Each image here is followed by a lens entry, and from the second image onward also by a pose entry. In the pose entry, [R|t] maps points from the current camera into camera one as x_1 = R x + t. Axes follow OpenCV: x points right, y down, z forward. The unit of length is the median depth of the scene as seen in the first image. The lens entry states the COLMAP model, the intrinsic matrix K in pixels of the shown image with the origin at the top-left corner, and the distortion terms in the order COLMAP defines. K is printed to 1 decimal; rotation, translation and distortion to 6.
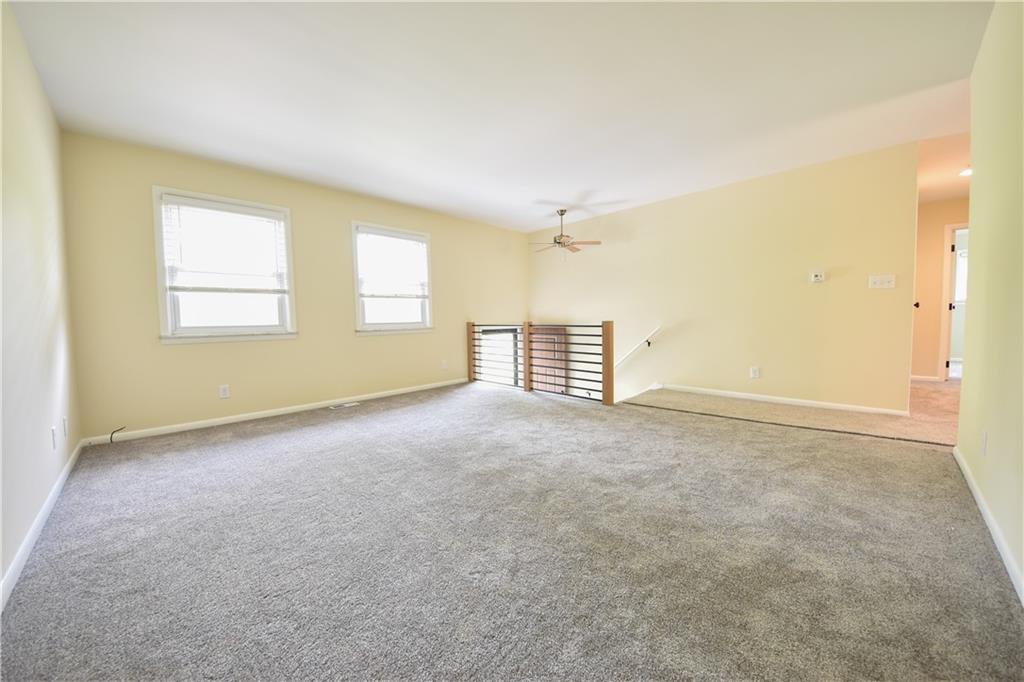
lens RADIAL K [[369.2, 0, 514.3], [0, 369.2, 341.1], [0, 0, 1]] dist [0.026760, -0.014610]
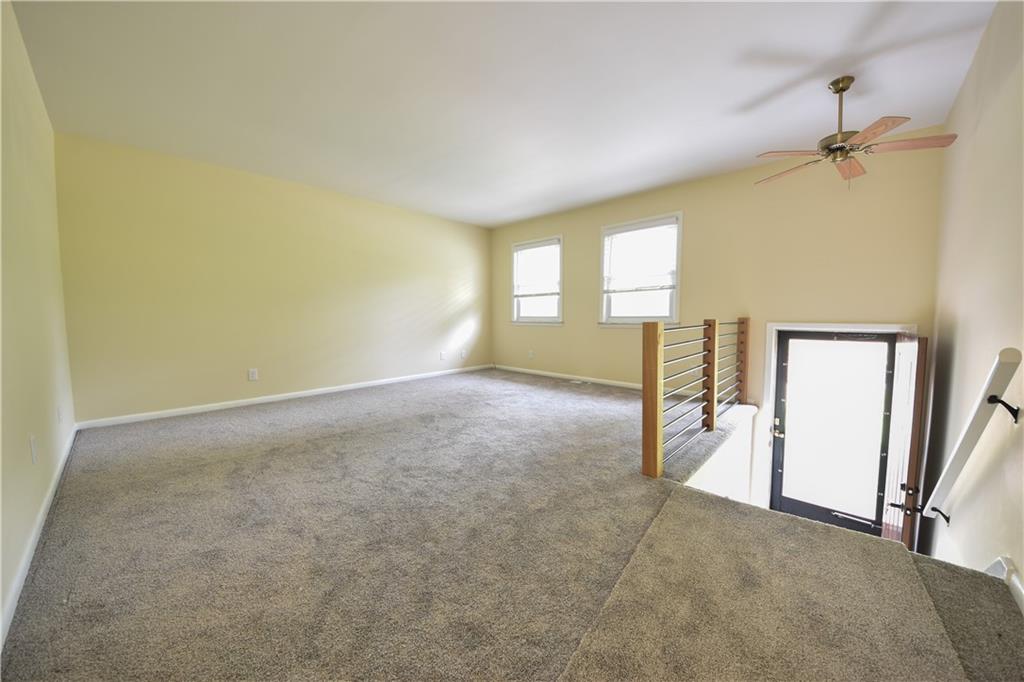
lens RADIAL K [[362.0, 0, 511.3], [0, 362.0, 341.2], [0, 0, 1]] dist [0.013123, -0.014068]
pose [[0.022488, 0.089583, -0.995725, 0.618527], [-0.057460, 0.994447, 0.088170, -0.048914], [0.998095, 0.055232, 0.027510, 0.620953]]
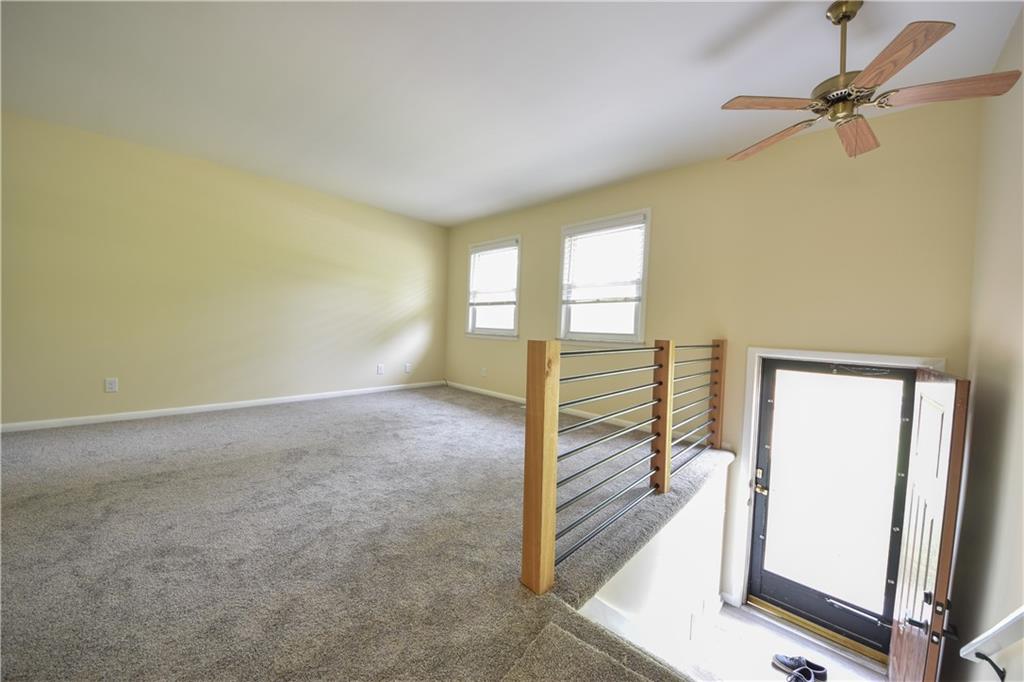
lens RADIAL K [[363.2, 0, 512.0], [0, 363.2, 341.0], [0, 0, 1]] dist [0.008733, -0.010617]
pose [[0.018993, 0.056706, -0.998210, 0.467522], [-0.098090, 0.993680, 0.054583, -0.055621], [0.994996, 0.096878, 0.024436, 0.765107]]
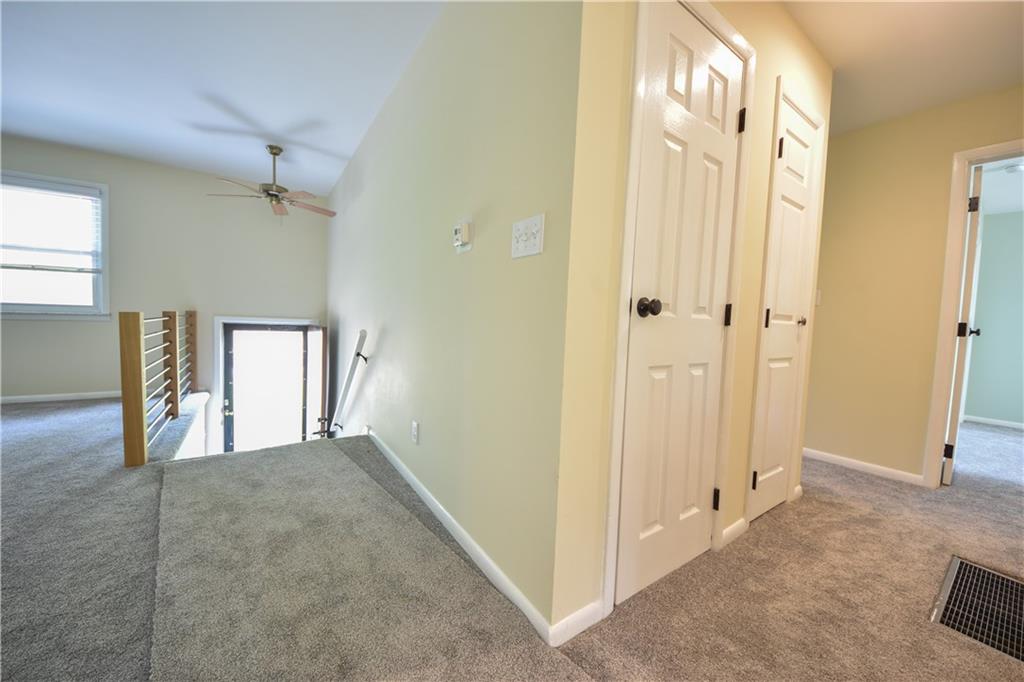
lens RADIAL K [[364.9, 0, 512.2], [0, 364.9, 338.8], [0, 0, 1]] dist [0.050089, -0.031021]
pose [[0.979659, 0.066580, -0.189302, 0.719501], [-0.069070, 0.997590, -0.006584, -0.040546], [0.188408, 0.019525, 0.981897, 0.456657]]
